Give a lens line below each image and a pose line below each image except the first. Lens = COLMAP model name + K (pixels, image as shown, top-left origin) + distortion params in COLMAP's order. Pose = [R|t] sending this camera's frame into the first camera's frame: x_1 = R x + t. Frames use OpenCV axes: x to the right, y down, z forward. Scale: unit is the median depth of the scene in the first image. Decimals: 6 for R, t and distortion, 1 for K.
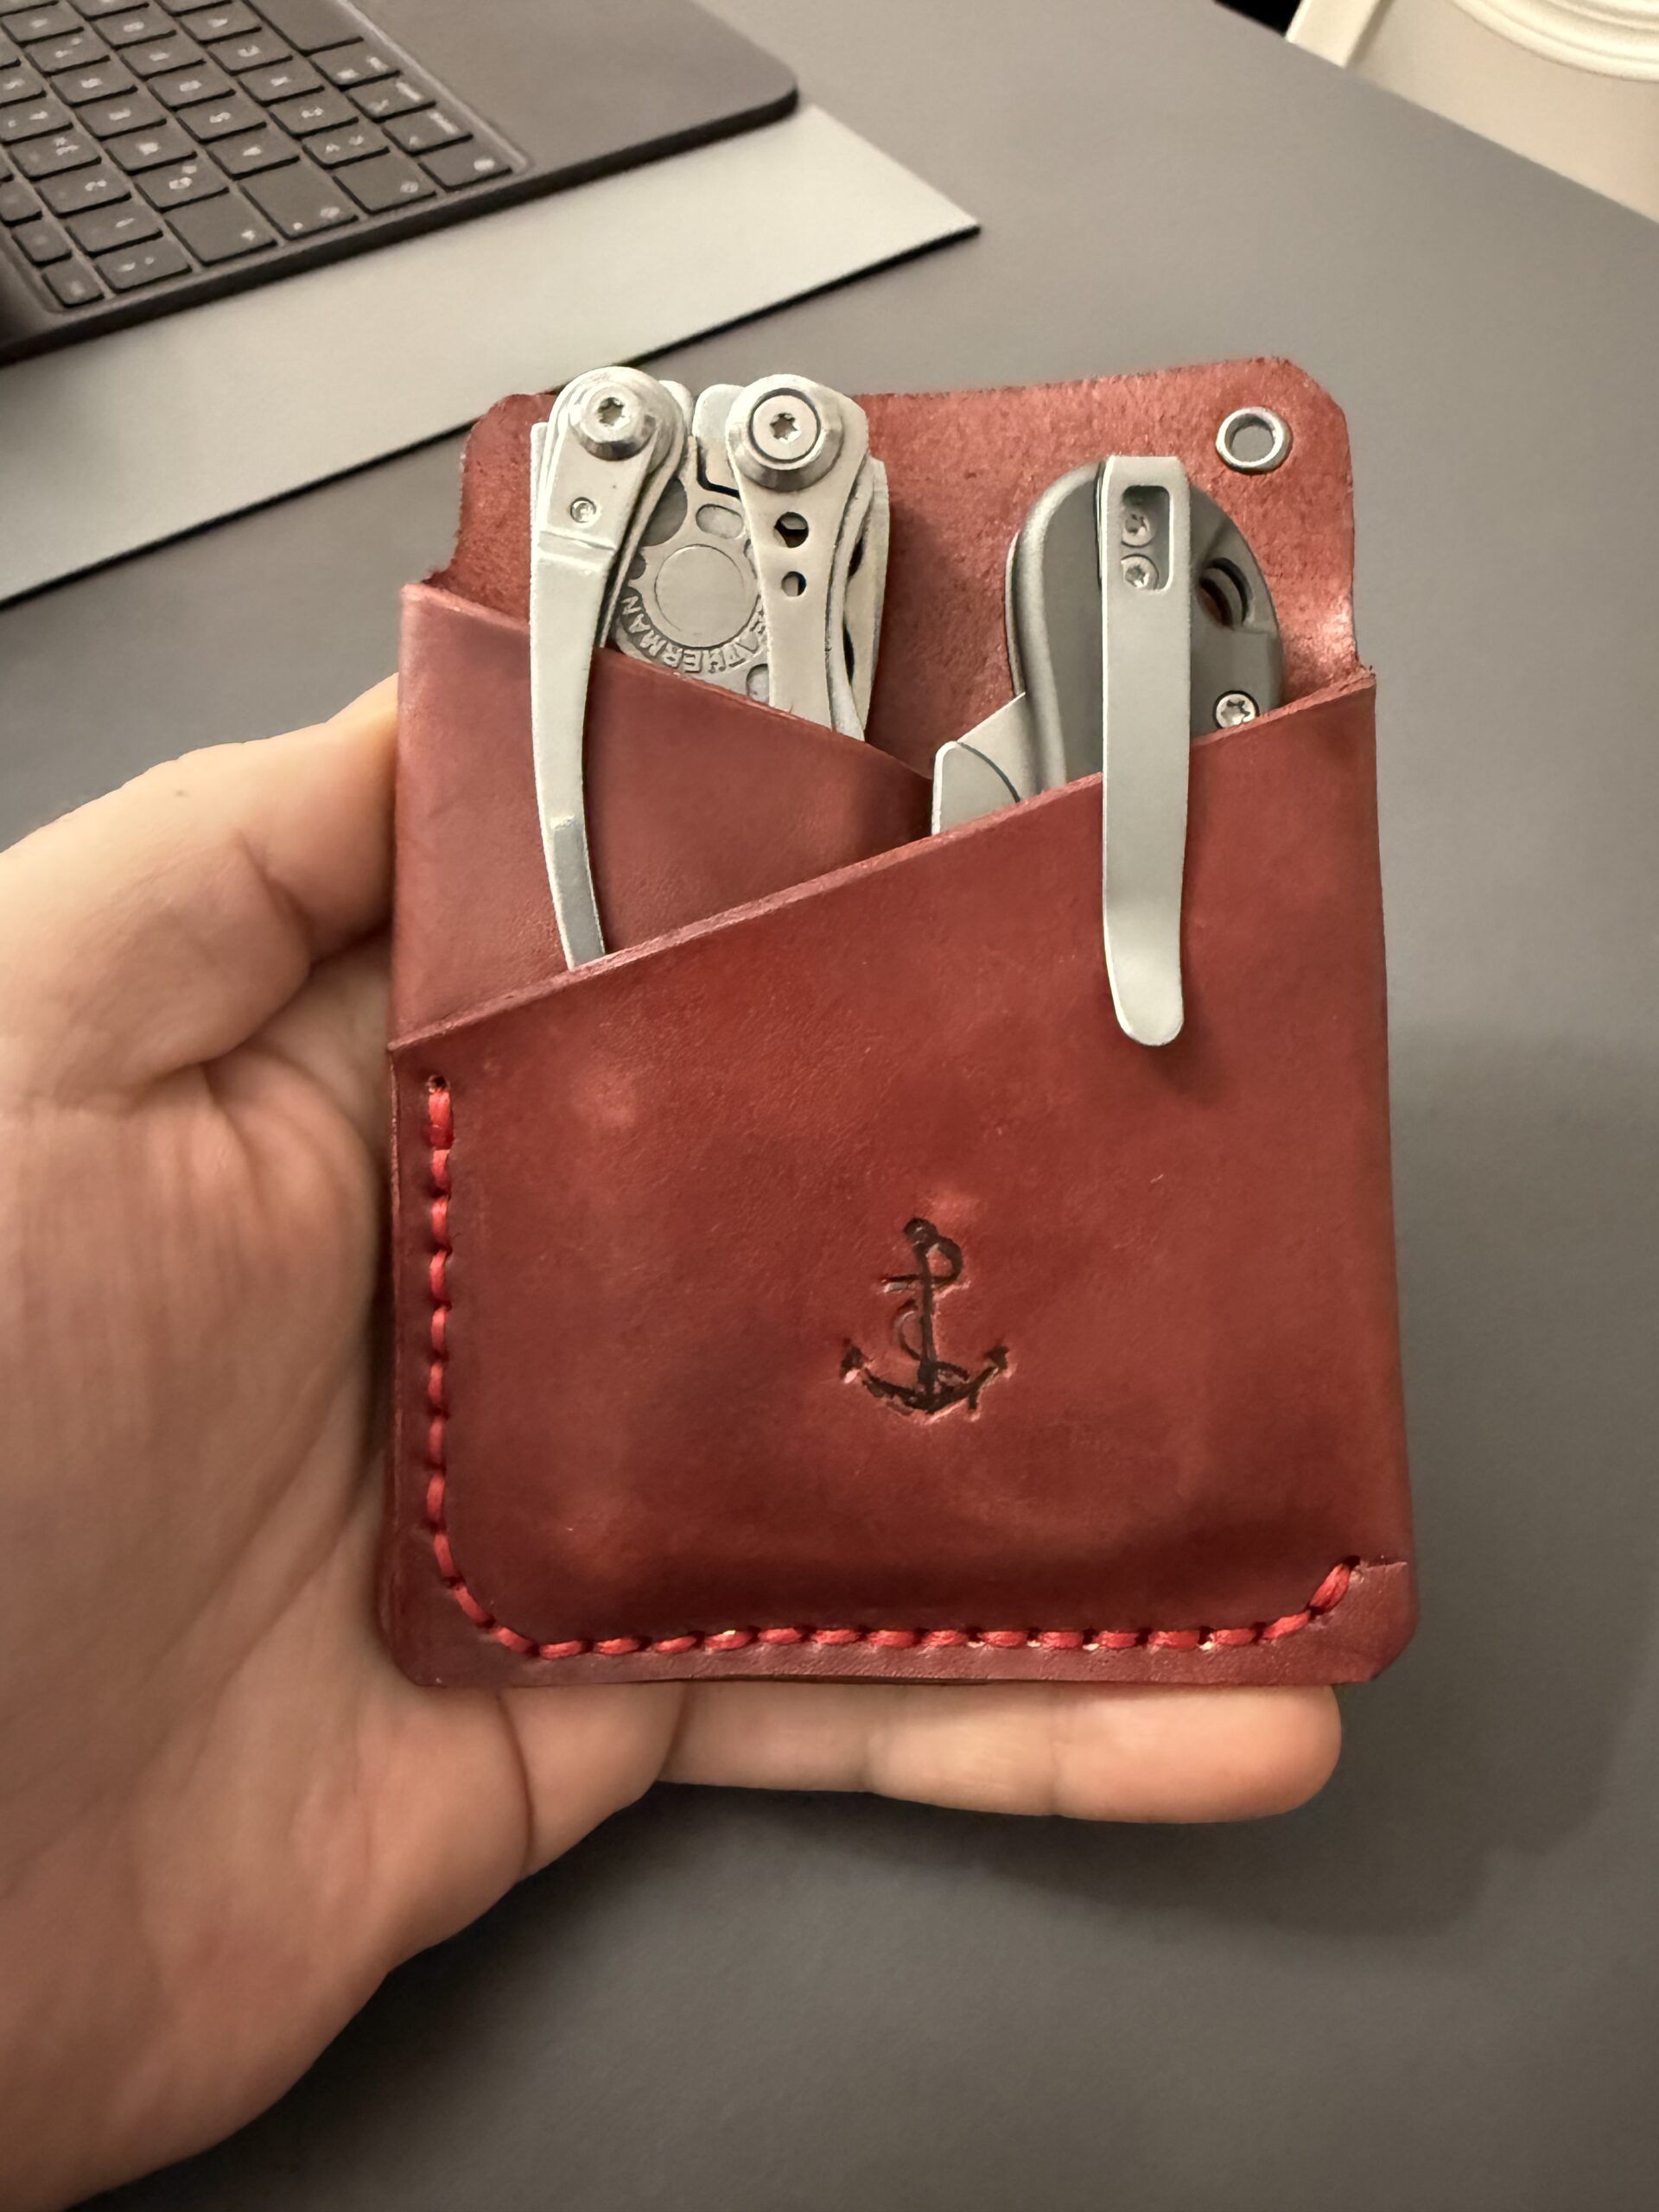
lens RADIAL K [[1572.8, 0, 829.5], [0, 1572.8, 1106.0], [0, 0, 1]] dist [0.004586, -0.001778]
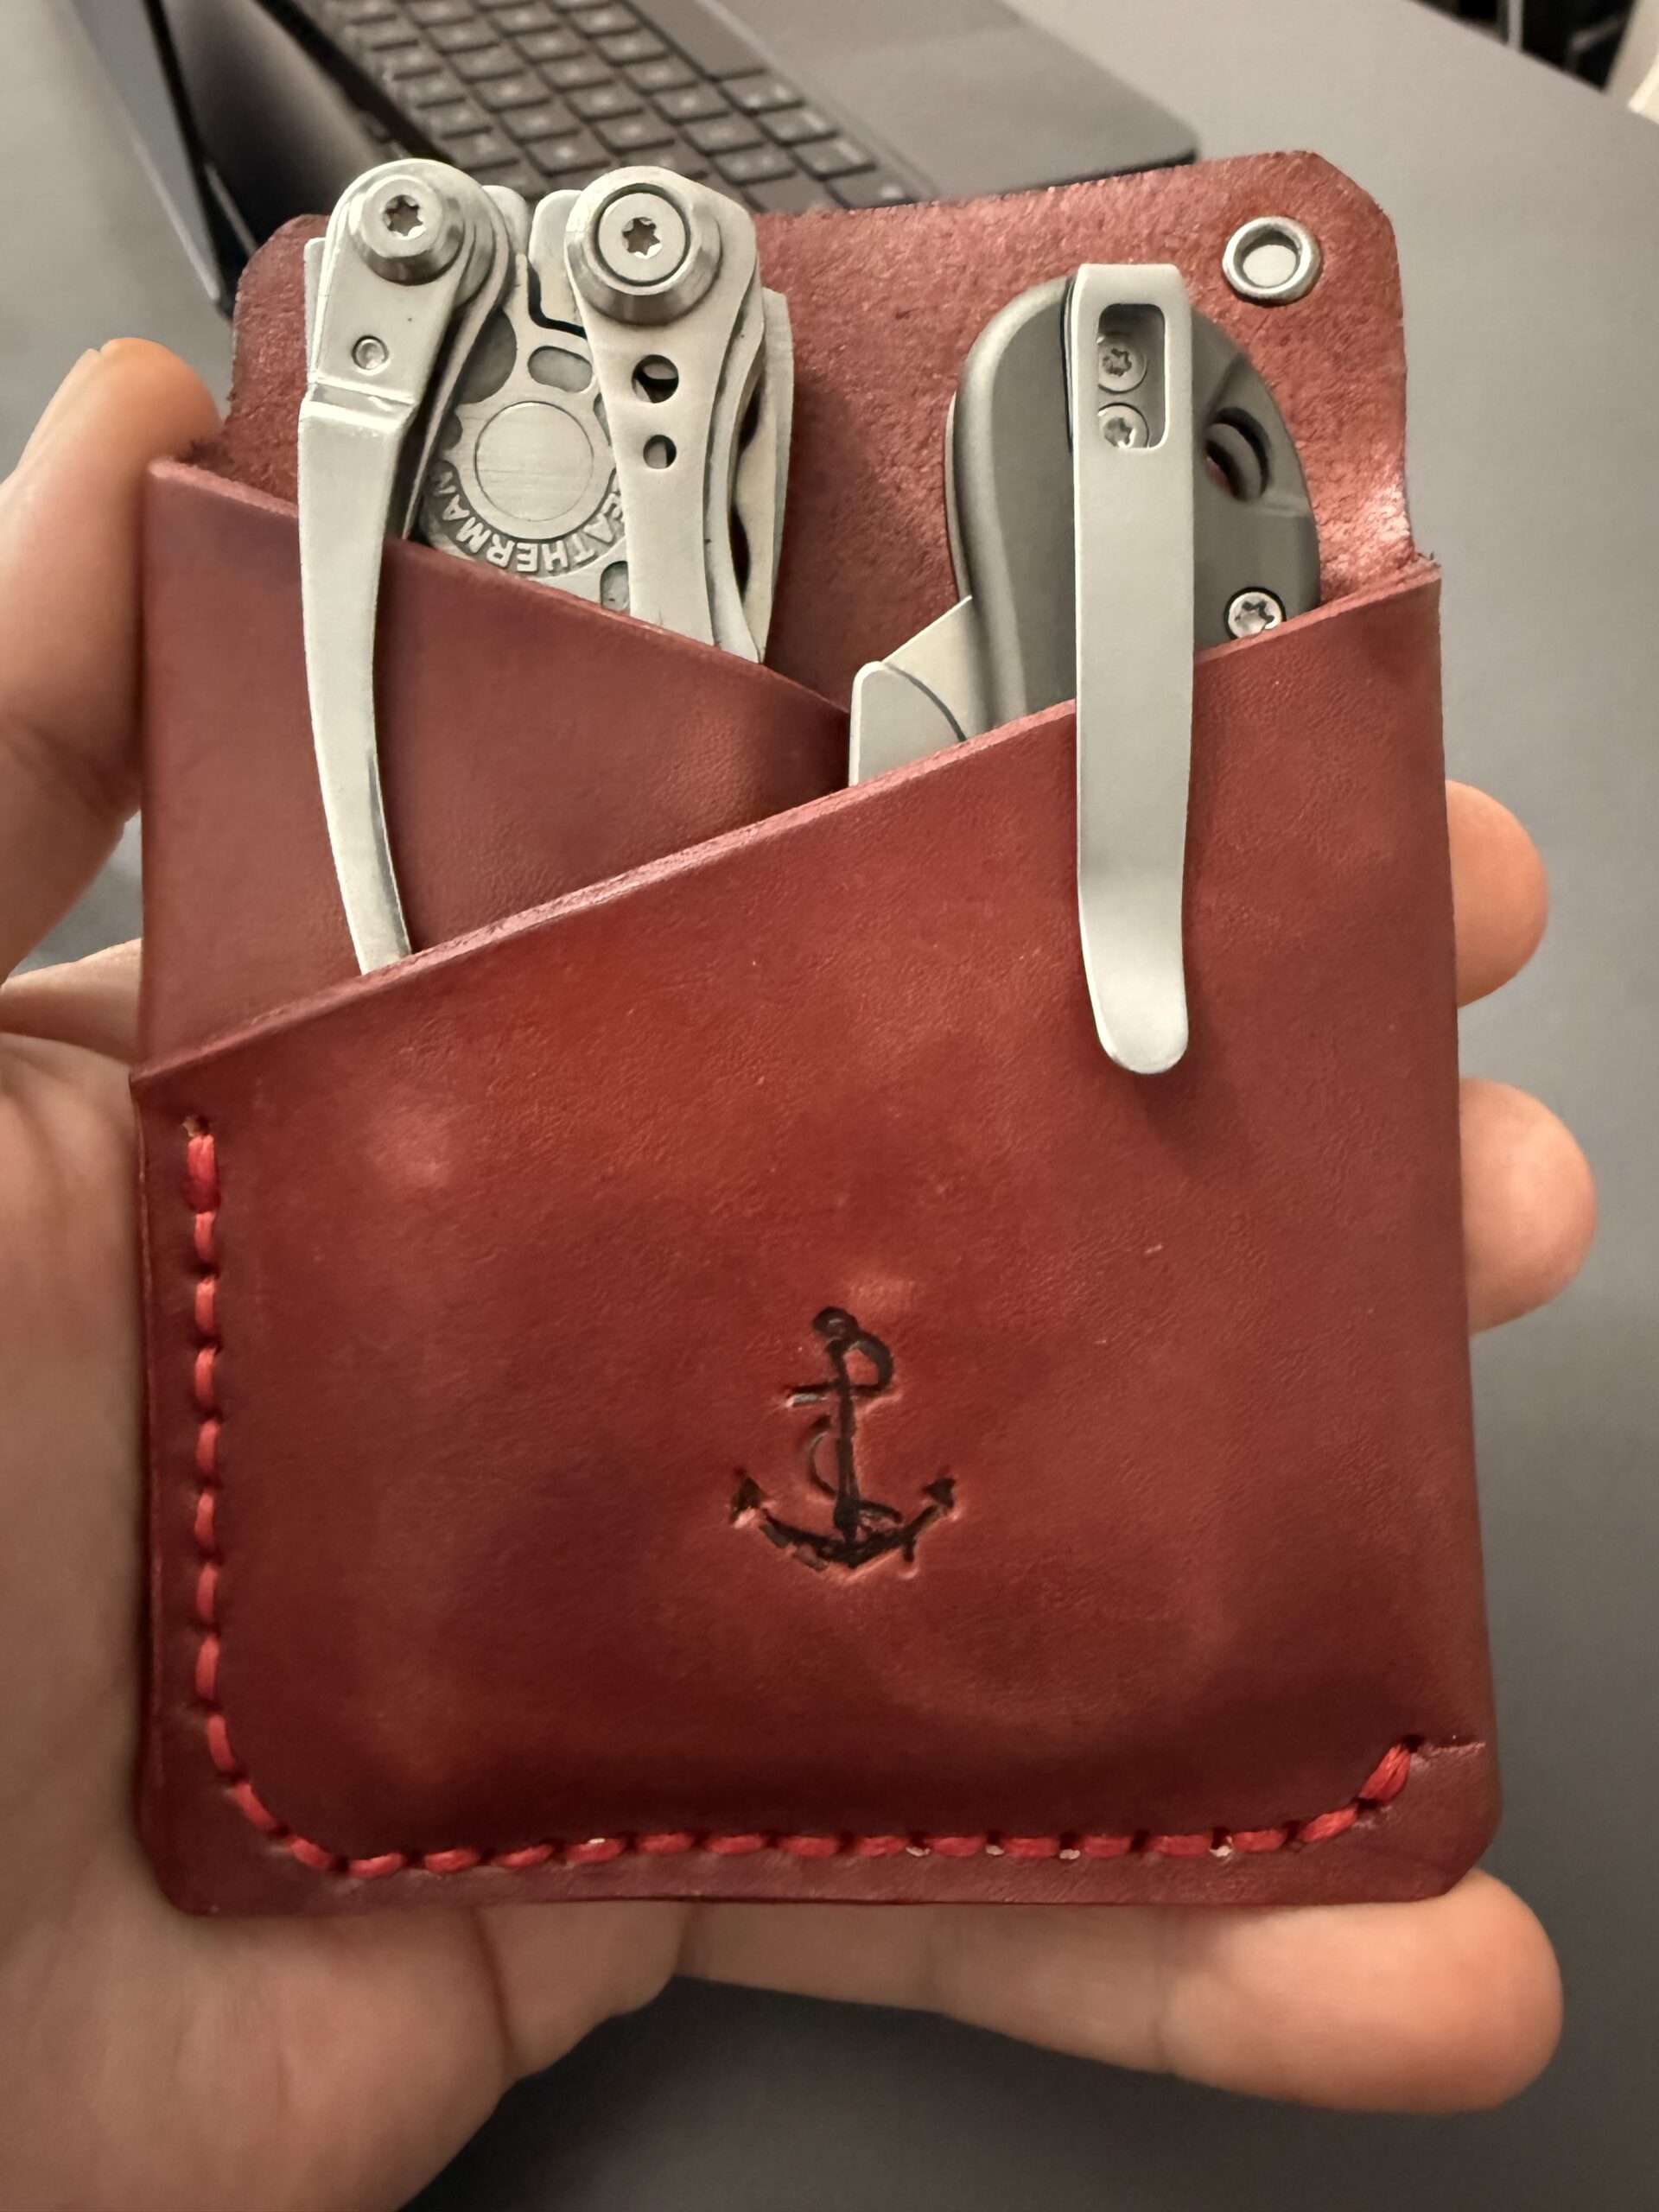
lens RADIAL K [[1556.6, 0, 817.5], [0, 1556.6, 1074.5], [0, 0, 1]] dist [0.005941, -0.002879]
pose [[0.999927, -0.012059, -0.000284, 0.048760], [0.012062, 0.999750, 0.018845, -0.049953], [0.000057, -0.018847, 0.999822, 0.256623]]
